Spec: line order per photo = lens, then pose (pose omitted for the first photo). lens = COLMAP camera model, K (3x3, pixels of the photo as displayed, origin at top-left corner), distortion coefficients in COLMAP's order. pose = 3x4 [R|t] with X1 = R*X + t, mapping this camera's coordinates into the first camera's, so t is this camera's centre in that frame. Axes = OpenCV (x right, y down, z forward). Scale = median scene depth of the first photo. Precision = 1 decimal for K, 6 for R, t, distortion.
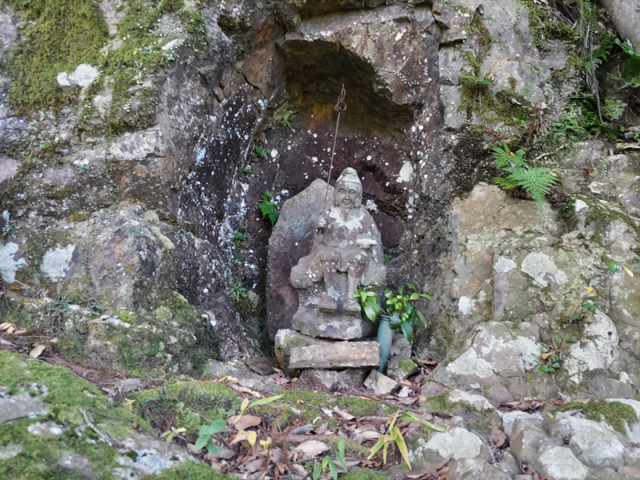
lens RADIAL K [[486.8, 0, 323.1], [0, 486.8, 250.6], [0, 0, 1]] dist [0.048829, -0.002139]
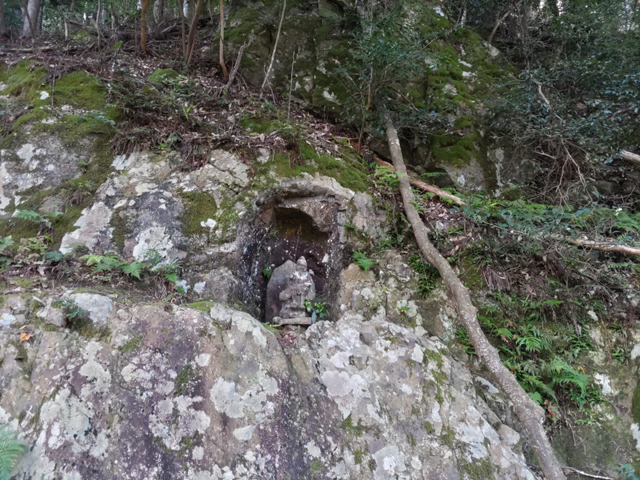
lens RADIAL K [[486.8, 0, 323.1], [0, 486.8, 250.6], [0, 0, 1]] dist [0.048829, -0.002139]
pose [[0.994664, 0.029788, 0.098777, -0.096131], [-0.013796, 0.987216, -0.158791, 0.218615], [-0.102245, 0.156581, 0.982359, -1.630484]]
